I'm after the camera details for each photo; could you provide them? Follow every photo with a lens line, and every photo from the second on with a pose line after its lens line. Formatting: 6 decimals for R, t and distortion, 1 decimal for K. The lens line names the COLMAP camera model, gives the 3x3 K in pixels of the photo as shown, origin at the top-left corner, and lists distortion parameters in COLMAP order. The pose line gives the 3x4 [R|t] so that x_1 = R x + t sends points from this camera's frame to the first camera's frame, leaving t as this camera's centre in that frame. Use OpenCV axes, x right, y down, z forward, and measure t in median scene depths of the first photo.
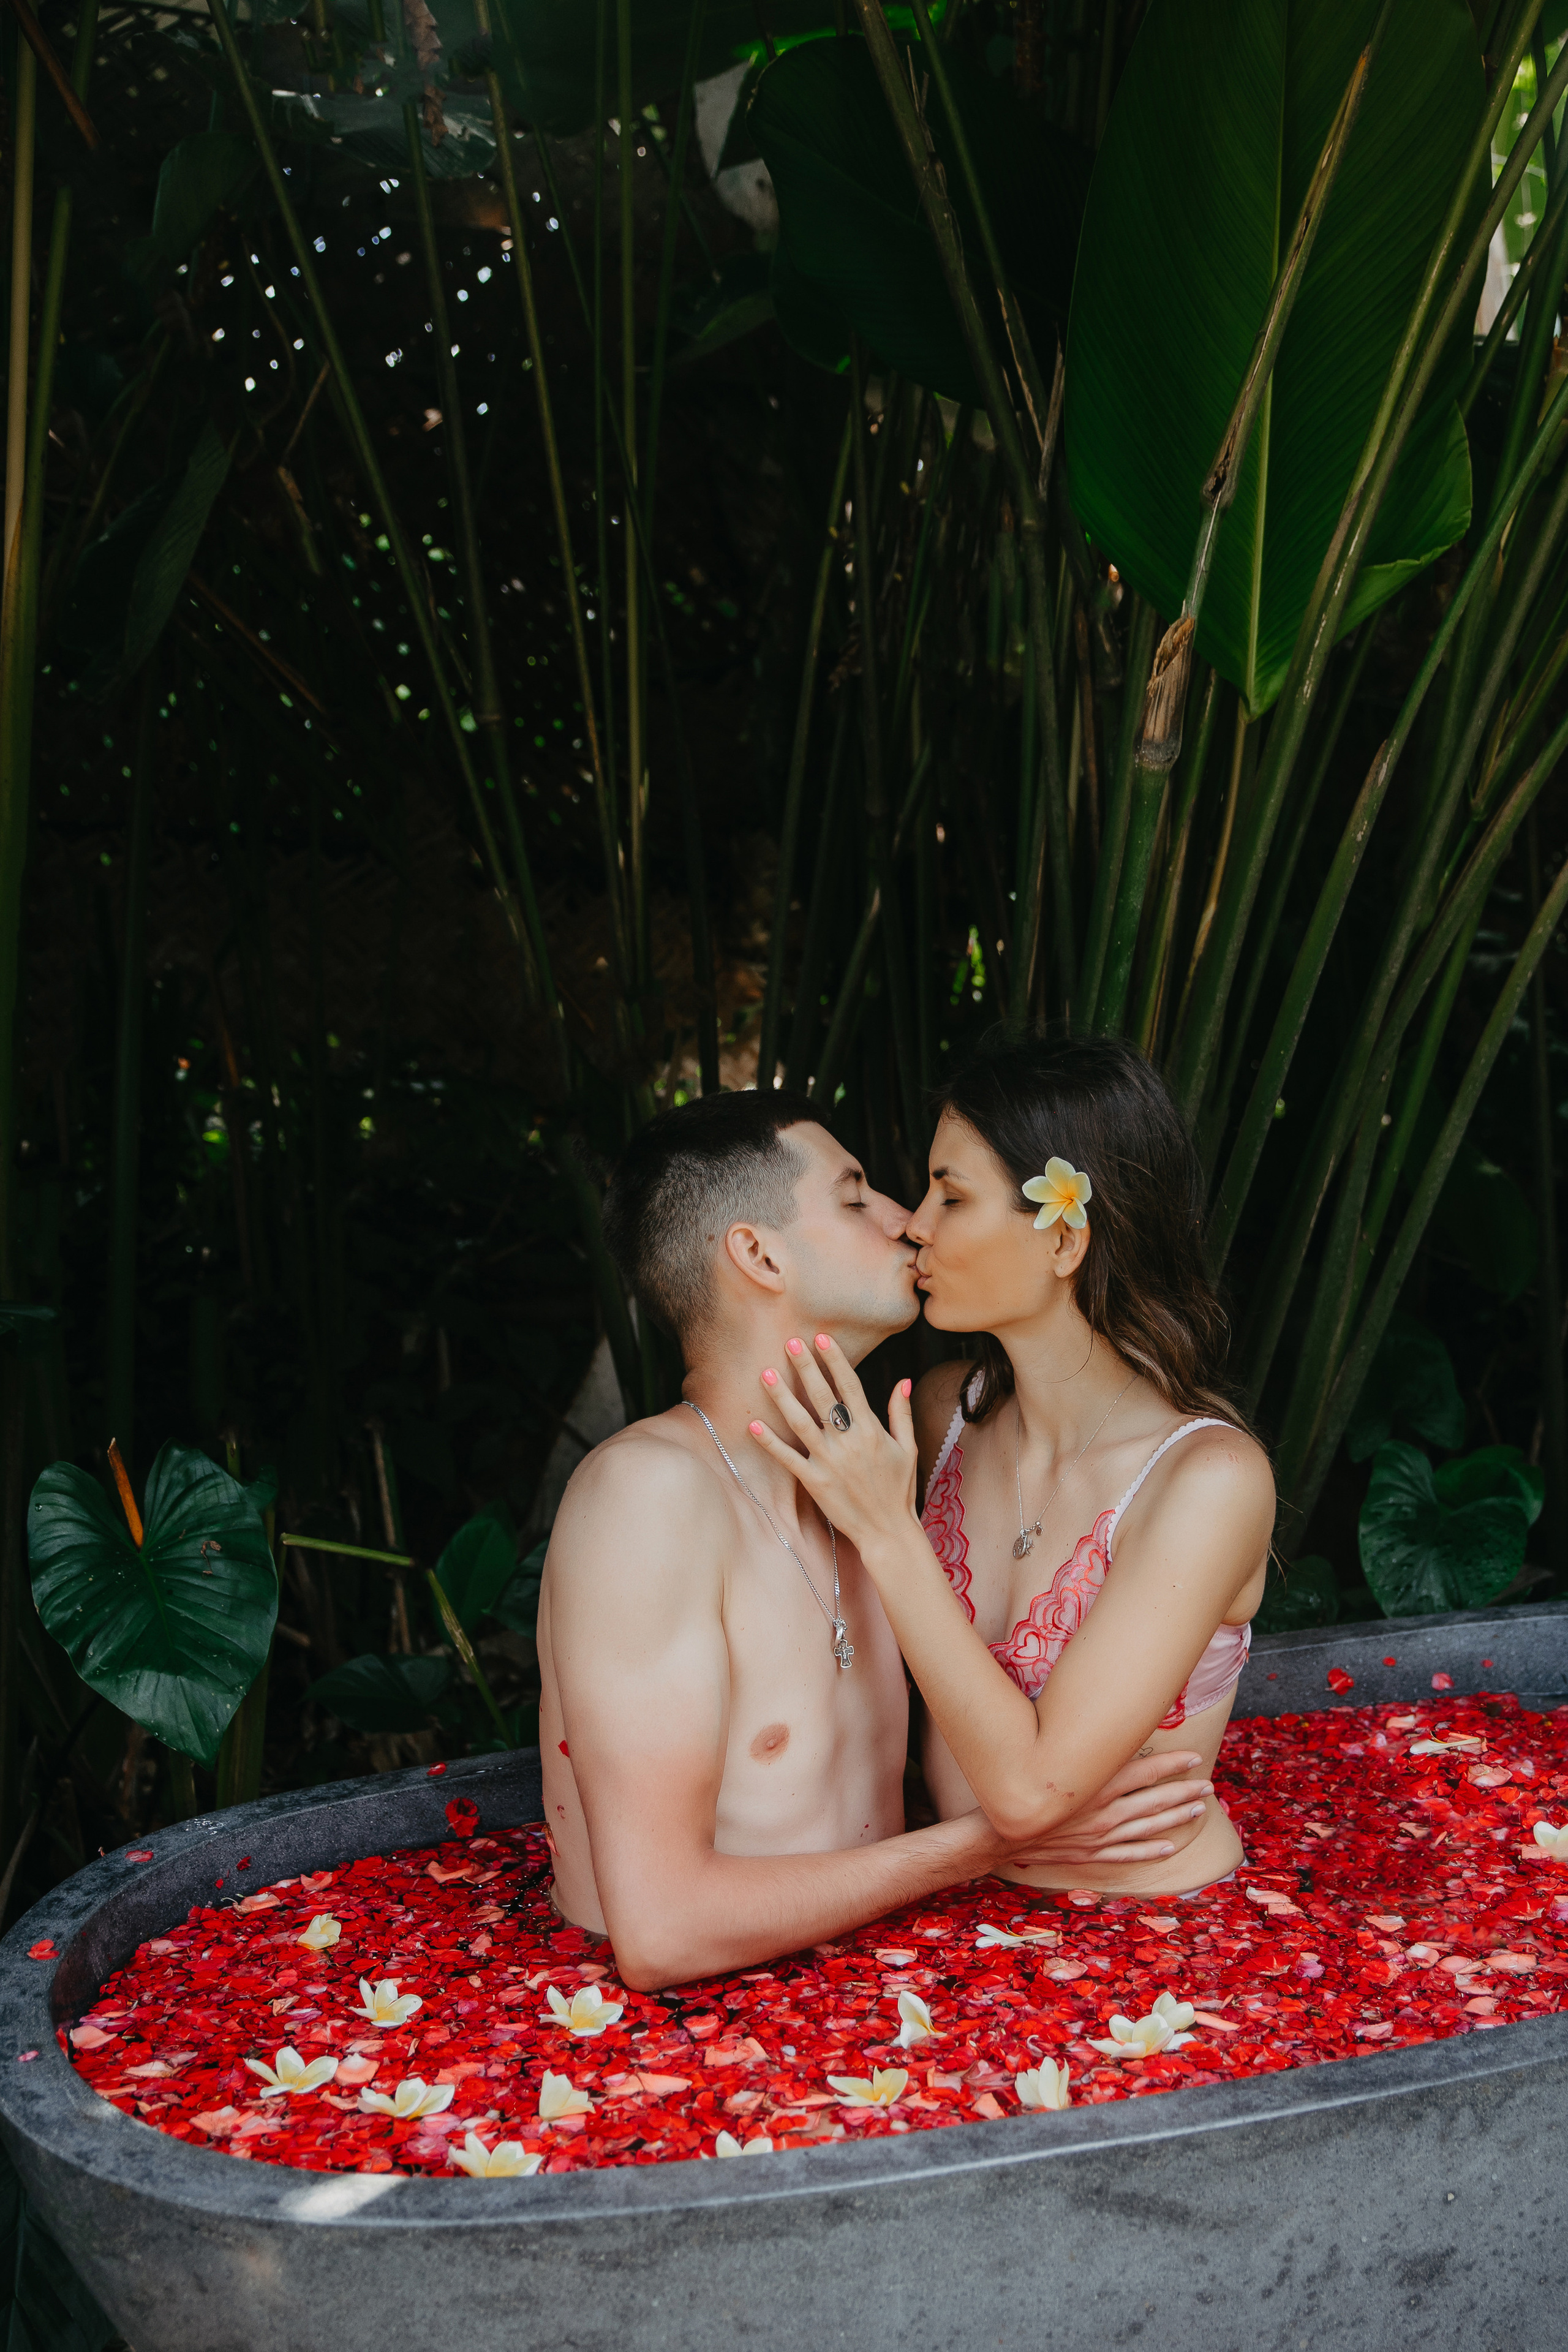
lens RADIAL K [[2243.7, 0, 782.3], [0, 2243.7, 1178.5], [0, 0, 1]] dist [-0.035453, 0.000000]
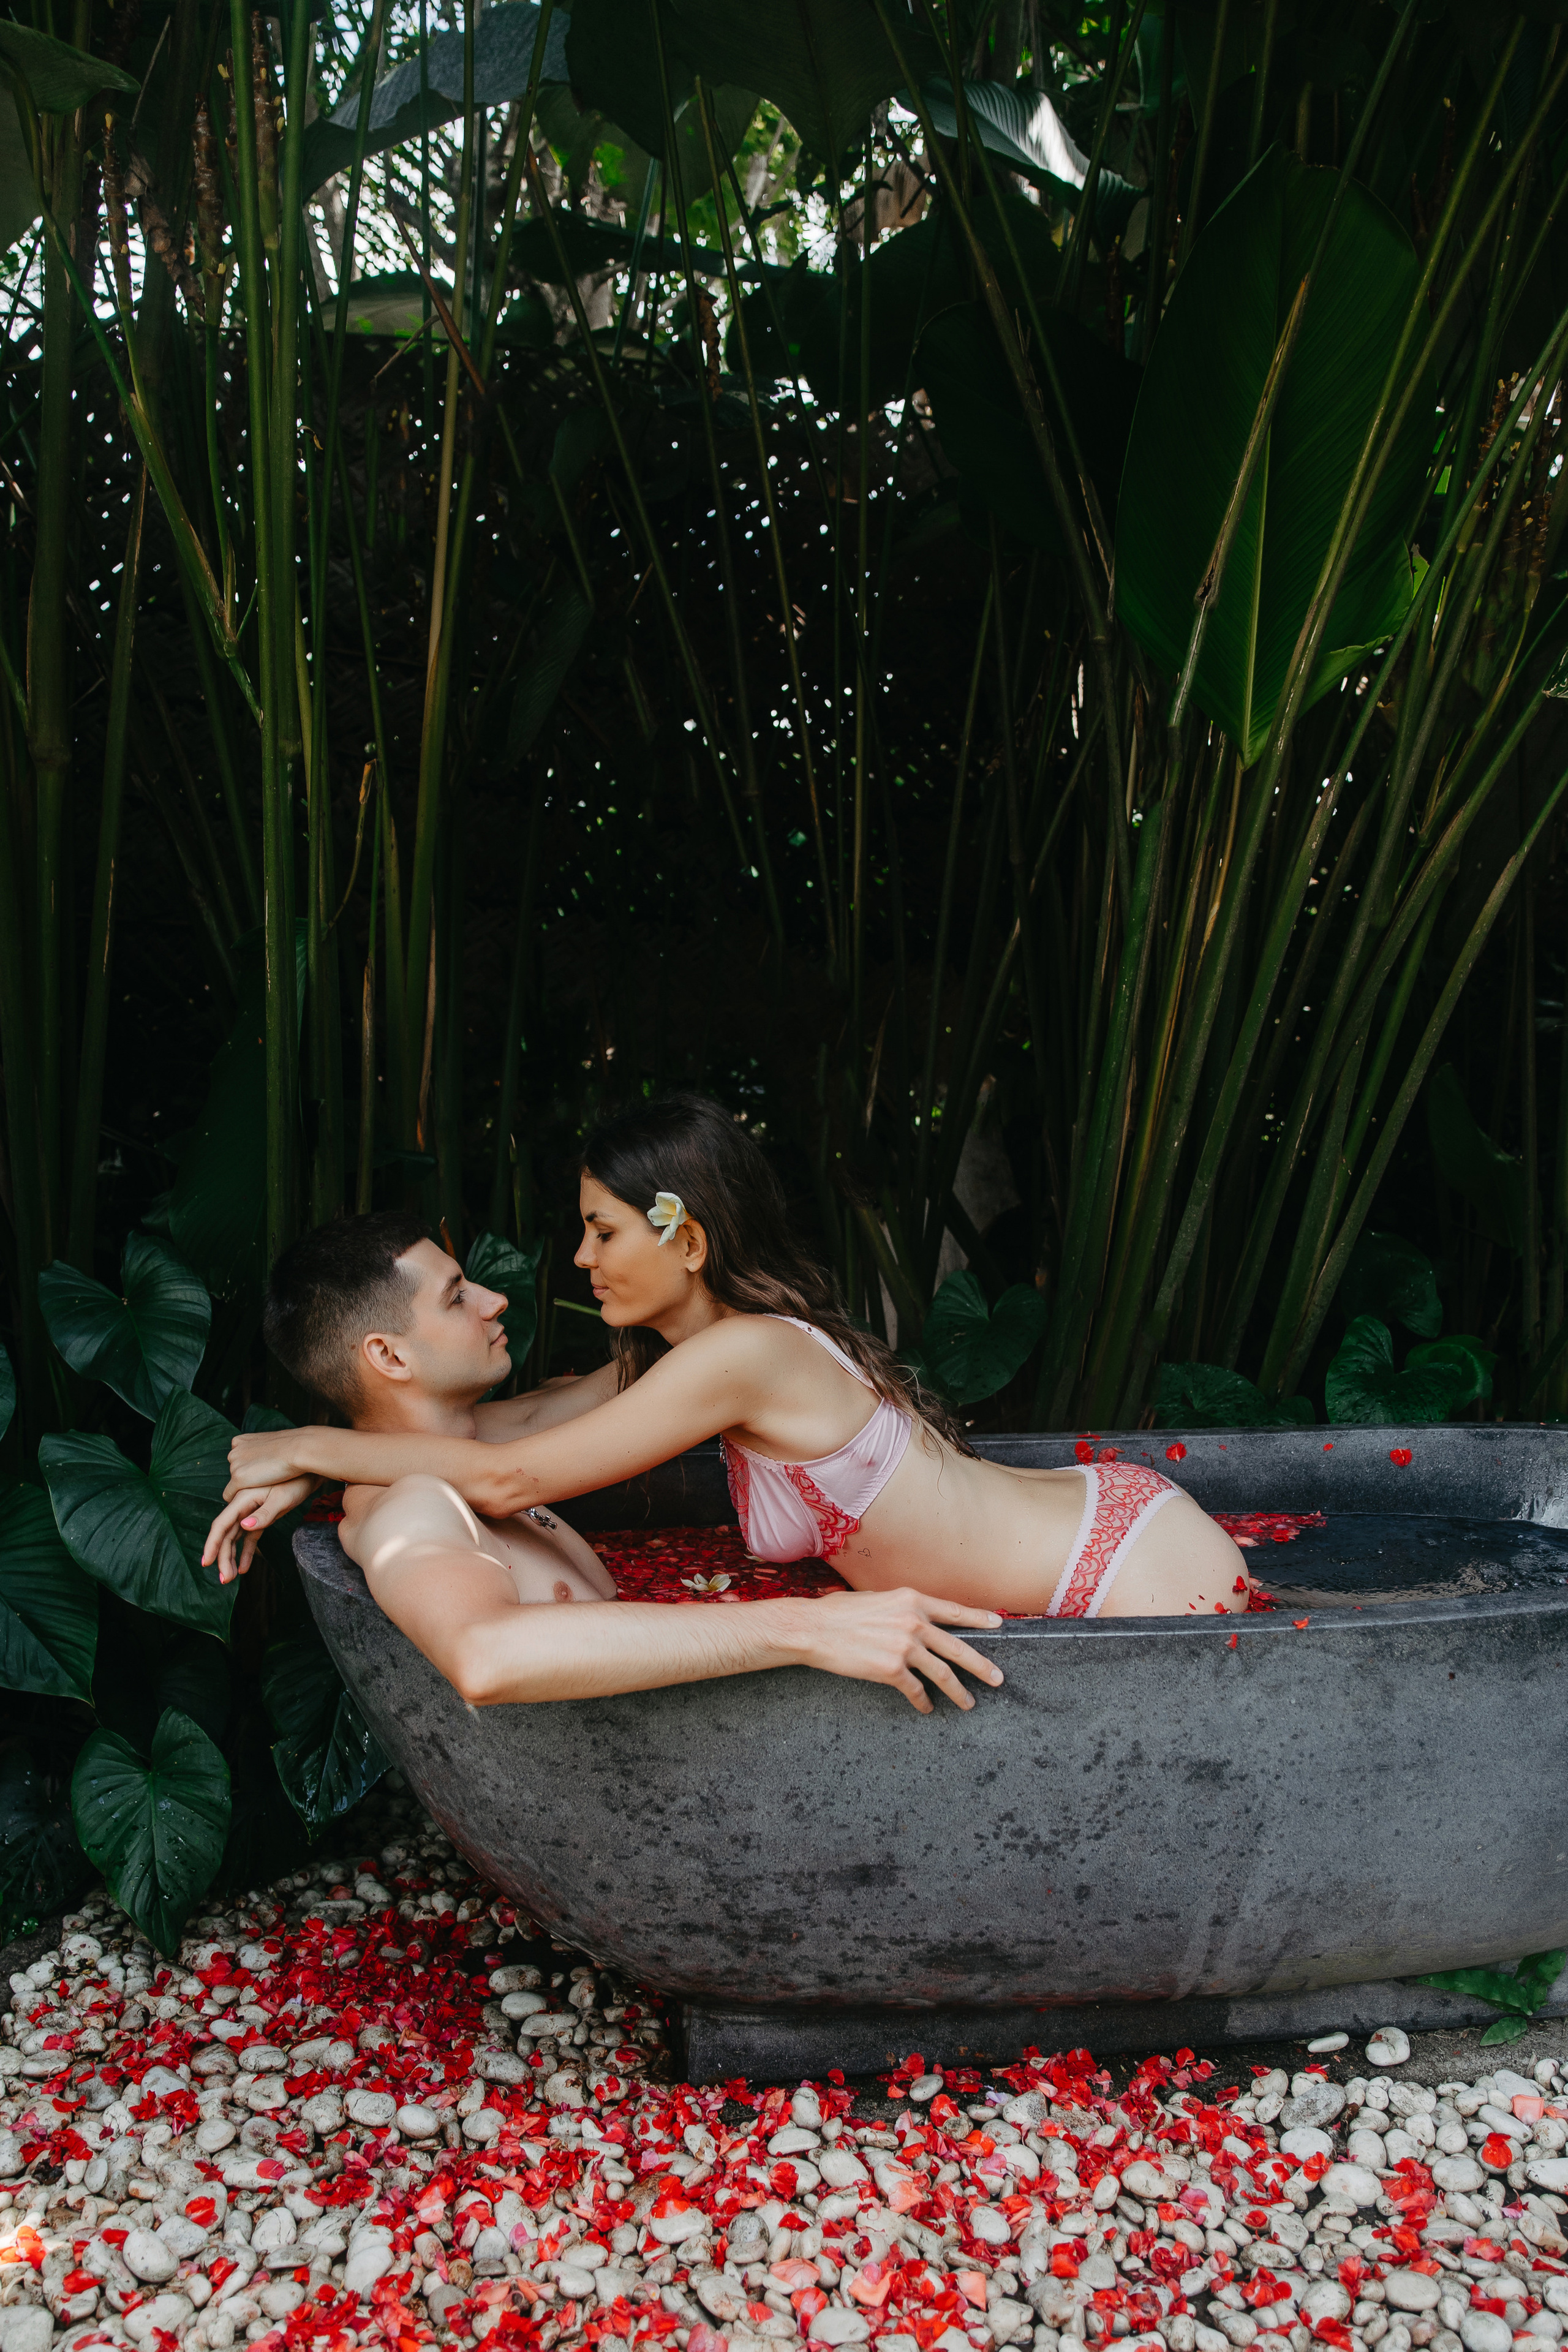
lens RADIAL K [[1678.2, 0, 770.8], [0, 1678.2, 1232.9], [0, 0, 1]] dist [-0.031063, 0.009828]
pose [[0.976236, 0.050748, -0.210687, 0.167868], [-0.055549, 0.998312, -0.016929, 0.132871], [0.209472, 0.028230, 0.977407, -0.092935]]
